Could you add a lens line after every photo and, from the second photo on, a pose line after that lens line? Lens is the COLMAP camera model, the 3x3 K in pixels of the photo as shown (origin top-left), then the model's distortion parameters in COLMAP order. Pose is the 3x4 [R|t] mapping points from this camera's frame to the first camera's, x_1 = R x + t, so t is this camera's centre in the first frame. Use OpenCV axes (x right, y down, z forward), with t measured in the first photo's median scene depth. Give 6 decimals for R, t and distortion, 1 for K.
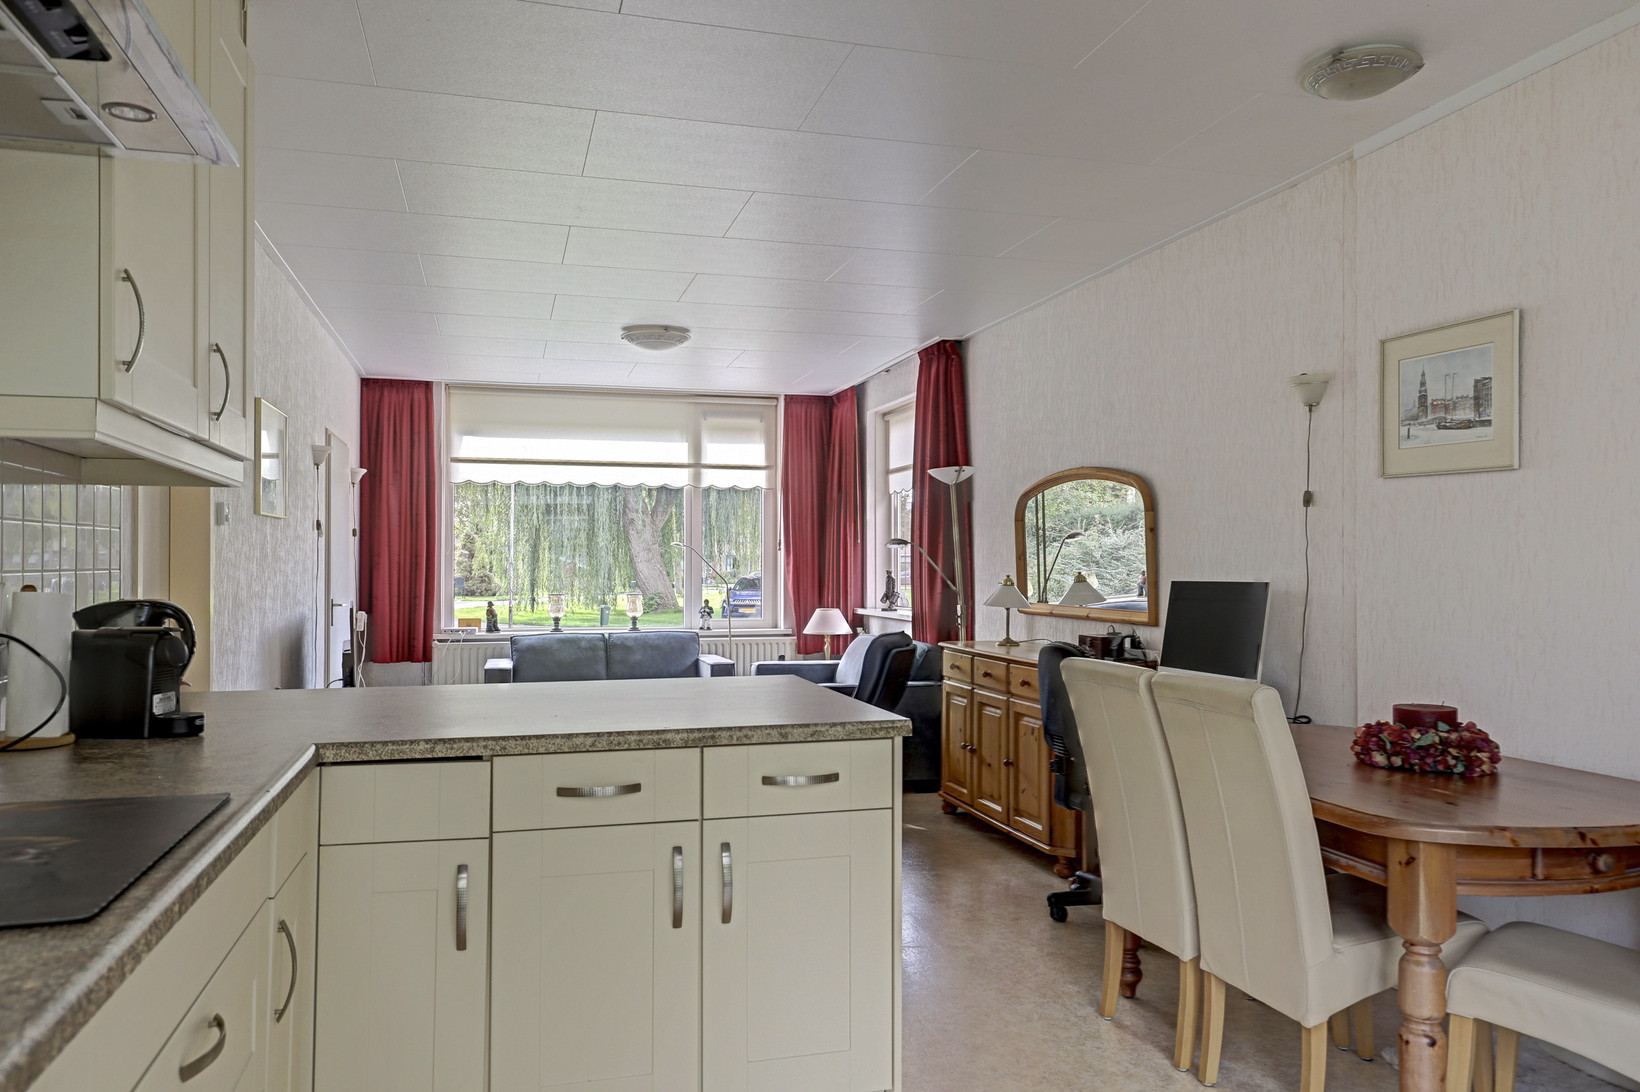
lens RADIAL K [[1153.5, 0, 814.9], [0, 1153.5, 531.2], [0, 0, 1]] dist [-0.011816, 0.012910]
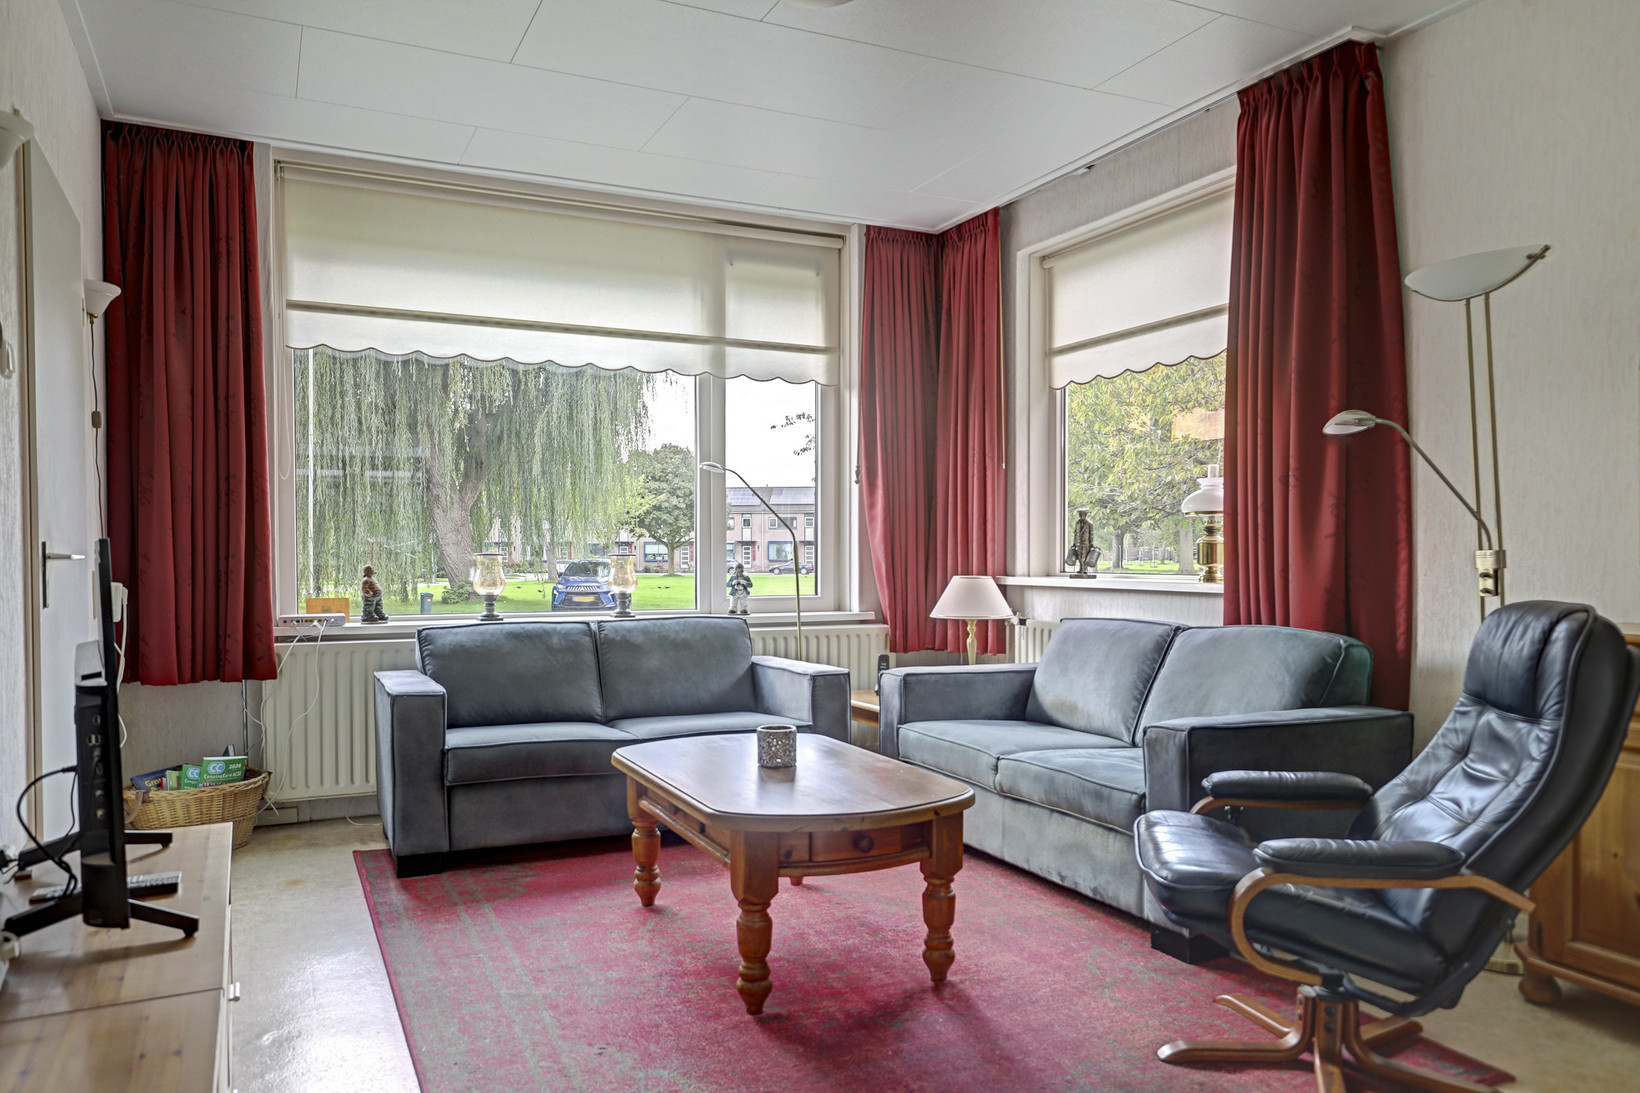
lens RADIAL K [[1153.5, 0, 811.1], [0, 1153.5, 569.3], [0, 0, 1]] dist [-0.011816, 0.012910]
pose [[0.983564, -0.003376, 0.180529, -0.174126], [-0.004020, 0.999168, 0.040589, 0.039401], [-0.180516, -0.040648, 0.982732, 0.425313]]
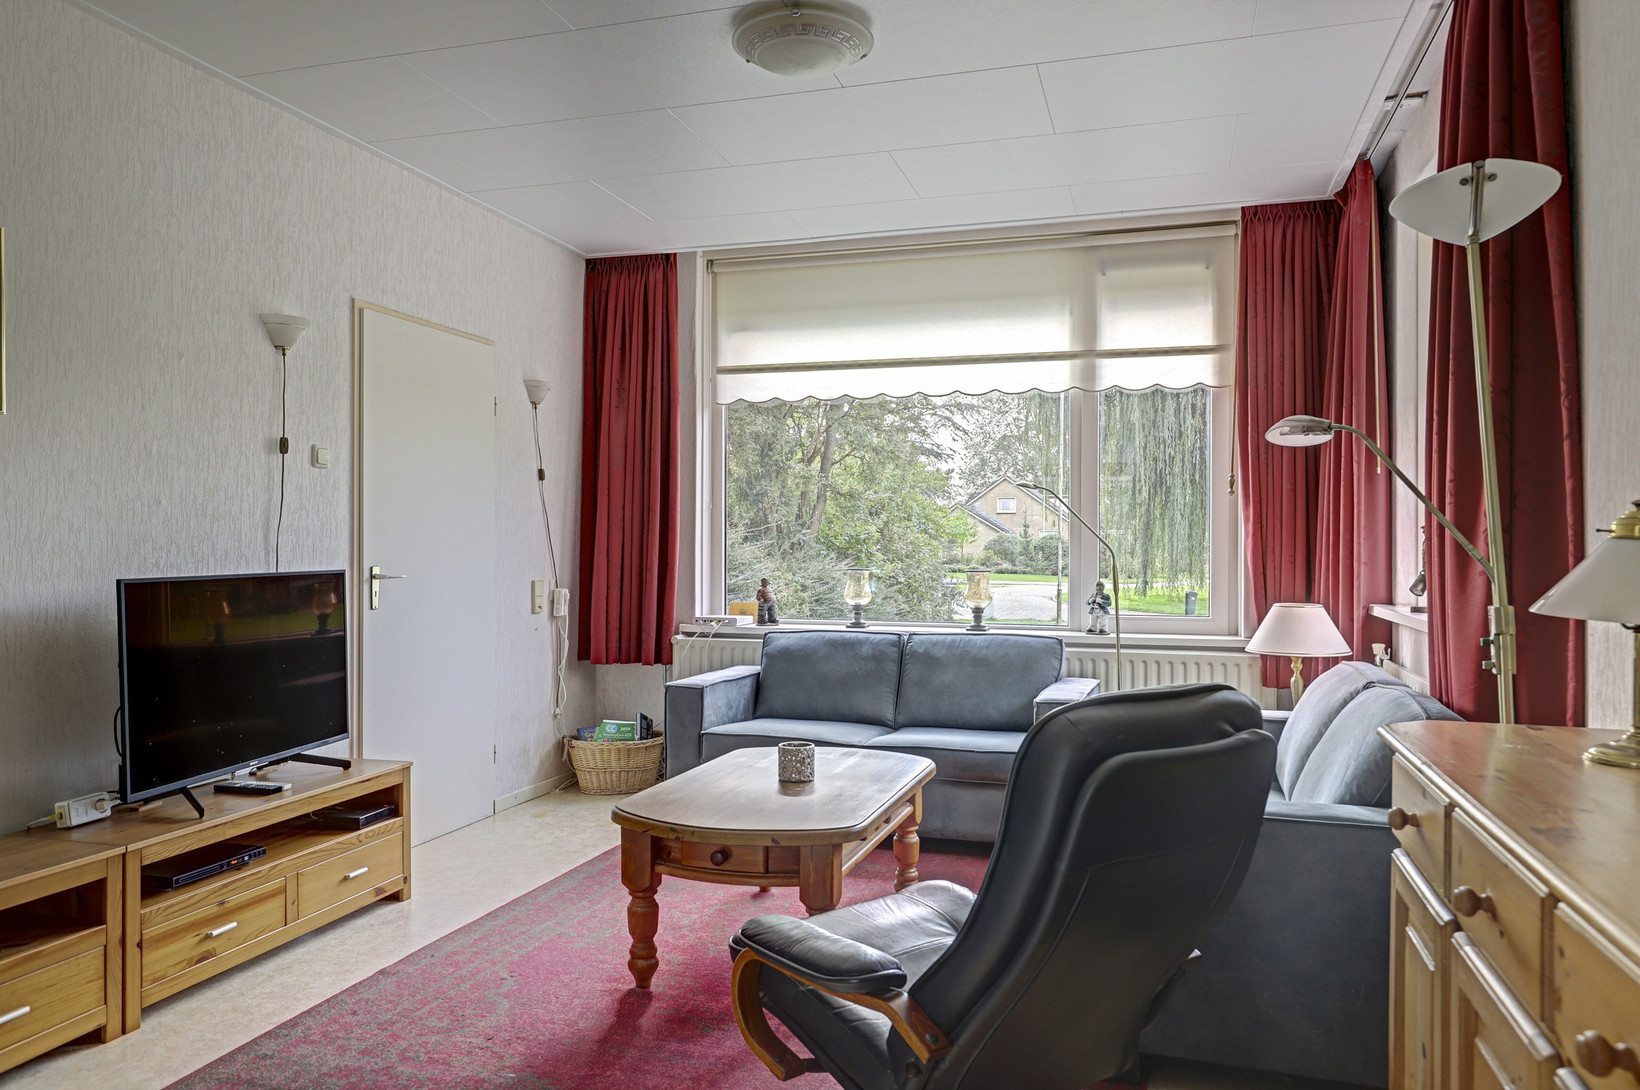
lens RADIAL K [[1153.5, 0, 808.0], [0, 1153.5, 537.5], [0, 0, 1]] dist [-0.011816, 0.012910]
pose [[0.841134, -0.001322, -0.540824, 0.101044], [0.011515, 0.999814, 0.015465, 0.027513], [0.540703, -0.019236, 0.840993, 0.455142]]
